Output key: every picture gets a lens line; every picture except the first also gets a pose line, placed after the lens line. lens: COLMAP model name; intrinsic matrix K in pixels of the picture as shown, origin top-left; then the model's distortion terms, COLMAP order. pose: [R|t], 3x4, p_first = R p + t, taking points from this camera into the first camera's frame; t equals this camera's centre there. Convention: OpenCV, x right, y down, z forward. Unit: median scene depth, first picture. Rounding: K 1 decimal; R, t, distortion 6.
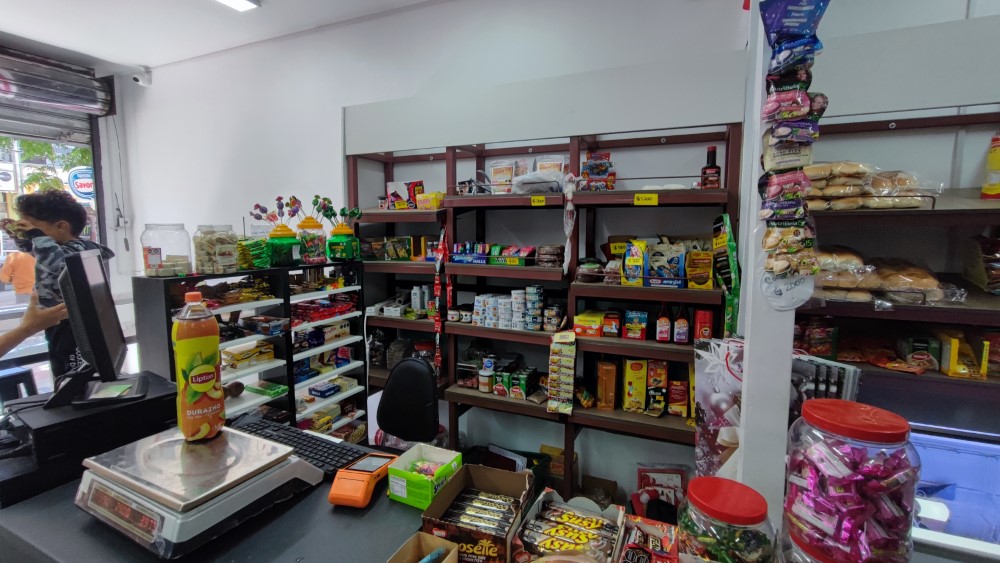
lens RADIAL K [[451.2, 0, 497.3], [0, 451.2, 270.8], [0, 0, 1]] dist [-0.011925, 0.007021]
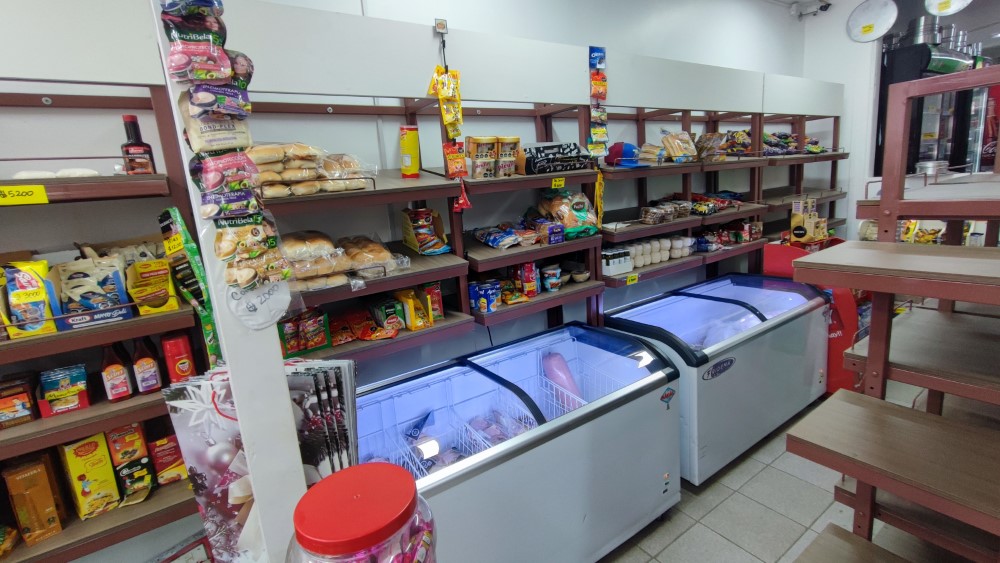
lens RADIAL K [[451.2, 0, 497.0], [0, 451.2, 270.4], [0, 0, 1]] dist [-0.011925, 0.007021]
pose [[0.511865, -0.198925, 0.835717, 0.153848], [0.163840, 0.977570, 0.132340, -0.039004], [-0.843298, 0.069183, 0.532975, 0.164140]]
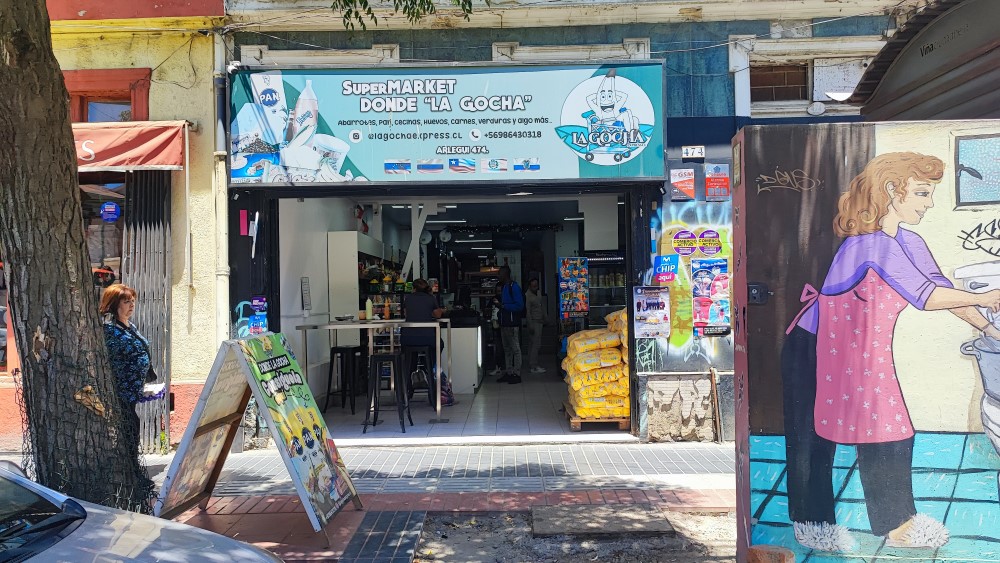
lens RADIAL K [[723.2, 0, 499.5], [0, 723.2, 279.7], [0, 0, 1]] dist [0.036443, -0.029992]
pose [[-0.409249, 0.023743, 0.912114, -6.775909], [0.104638, 0.994287, 0.021067, -0.178784], [-0.906403, 0.104063, -0.409396, 3.111981]]
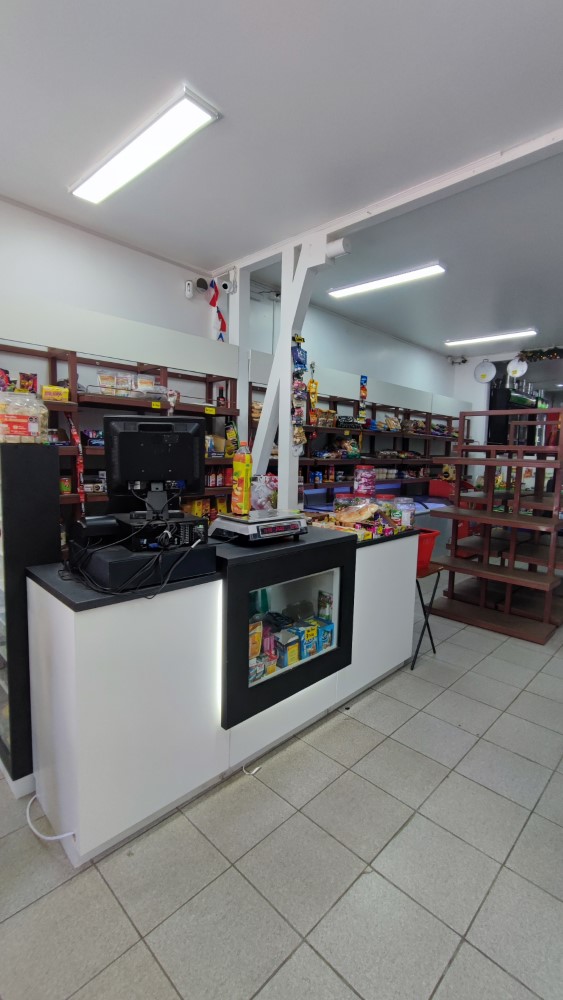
lens RADIAL K [[451.2, 0, 293.1], [0, 451.2, 494.6], [0, 0, 1]] dist [-0.011925, 0.007021]
pose [[0.319476, -0.083823, 0.943880, -1.613128], [0.066225, 0.995619, 0.066003, 0.105910], [-0.945277, 0.041422, 0.323628, 0.080167]]
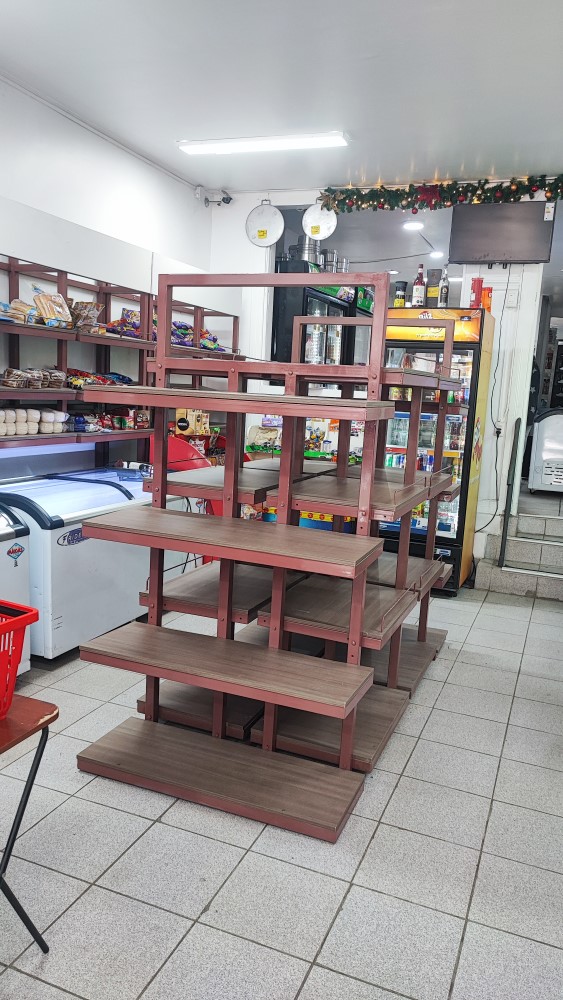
lens RADIAL K [[723.2, 0, 284.3], [0, 723.2, 502.6], [0, 0, 1]] dist [0.036443, -0.029992]
pose [[-0.052754, -0.159527, 0.985783, -0.594434], [0.043204, 0.985869, 0.161853, 0.128682], [-0.997673, 0.051128, -0.045116, -0.194545]]
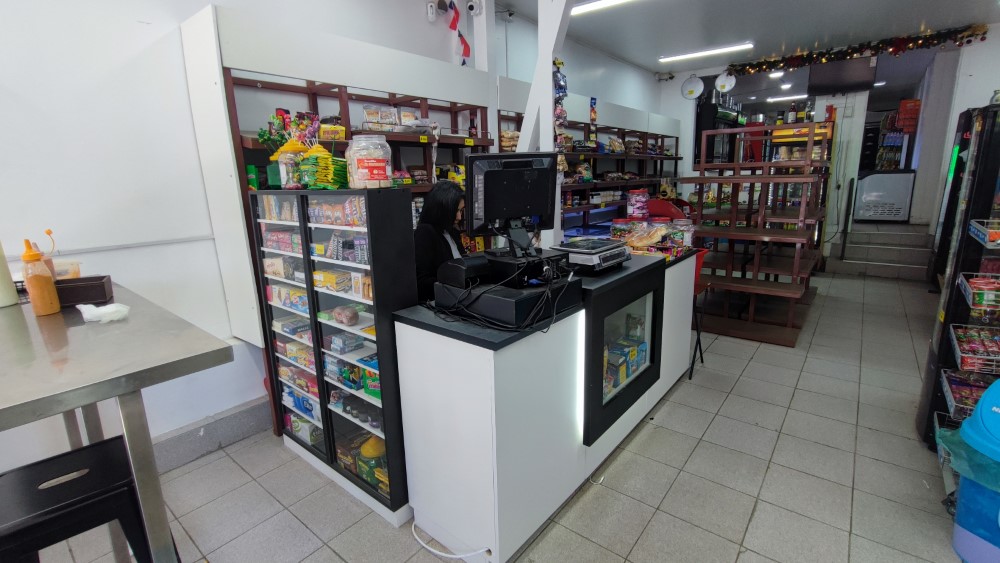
lens RADIAL K [[451.2, 0, 498.0], [0, 451.2, 270.0], [0, 0, 1]] dist [-0.011925, 0.007021]
pose [[0.241688, -0.204432, 0.948575, -1.766157], [0.123451, 0.976090, 0.178908, 0.044325], [-0.962469, 0.073863, 0.261147, 0.513736]]
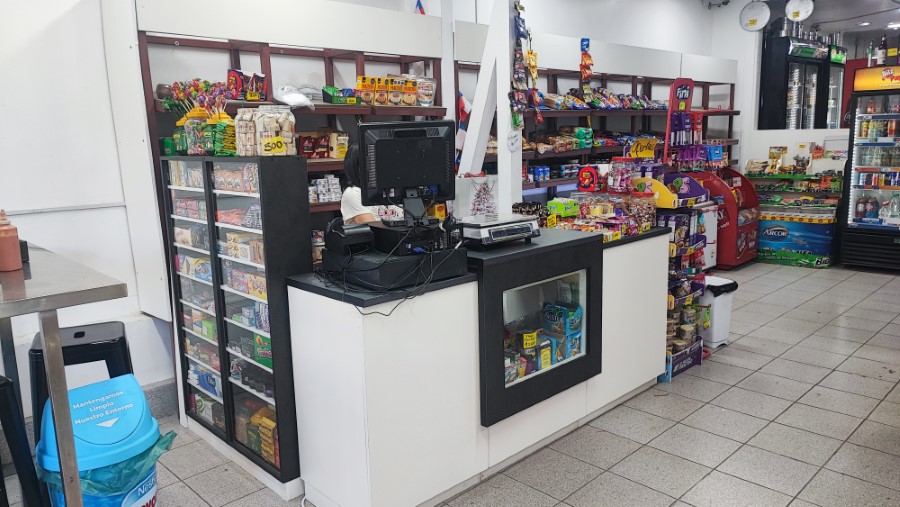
lens RADIAL K [[650.9, 0, 456.0], [0, 650.9, 249.9], [0, 0, 1]] dist [0.036443, -0.029992]
pose [[0.347795, -0.171365, 0.921777, -2.145174], [0.118297, 0.983318, 0.138171, 0.069211], [-0.930078, 0.060988, 0.362265, 0.067293]]
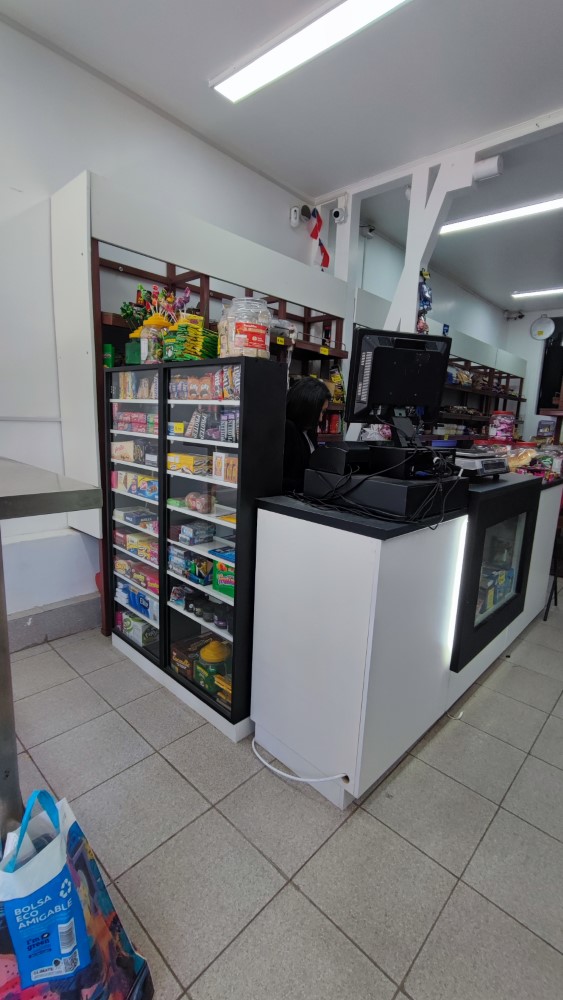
lens RADIAL K [[451.2, 0, 291.8], [0, 451.2, 496.0], [0, 0, 1]] dist [-0.011925, 0.007021]
pose [[0.299455, -0.153129, 0.941742, -1.716381], [0.049422, 0.988201, 0.144969, 0.164789], [-0.952830, 0.003131, 0.303489, 0.680301]]
